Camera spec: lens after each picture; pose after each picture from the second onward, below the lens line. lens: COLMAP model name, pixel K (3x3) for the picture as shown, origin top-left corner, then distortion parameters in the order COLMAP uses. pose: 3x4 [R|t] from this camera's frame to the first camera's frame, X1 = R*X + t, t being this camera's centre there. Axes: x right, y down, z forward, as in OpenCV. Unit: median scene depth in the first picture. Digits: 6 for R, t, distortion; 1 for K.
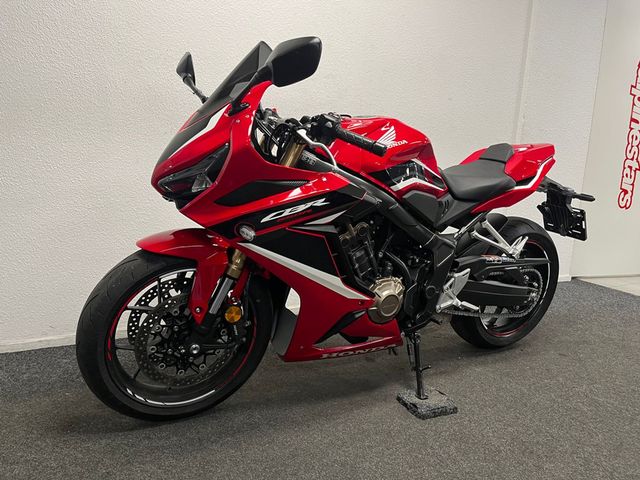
lens RADIAL K [[485.7, 0, 320.0], [0, 485.7, 240.0], [0, 0, 1]] dist [0.033869, -0.007560]
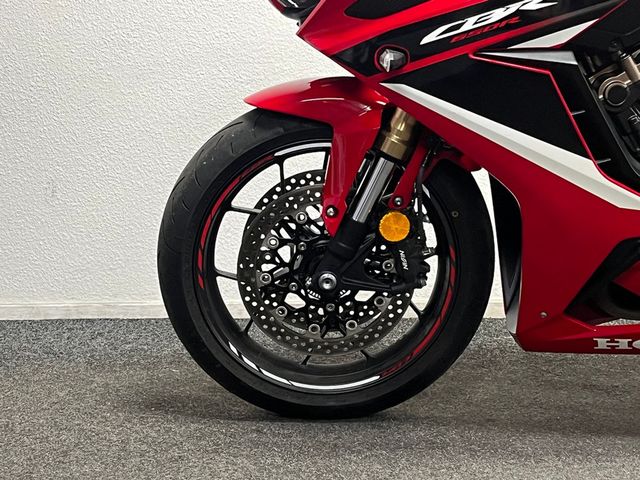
lens RADIAL K [[1105.5, 0, 320.0], [0, 1105.5, 240.0], [0, 0, 1]] dist [0.193770, -0.124438]
pose [[0.877865, 0.031872, -0.477846, 0.357898], [-0.036807, 0.999322, -0.000965, 0.175930], [0.477491, 0.018435, 0.878443, -0.152712]]
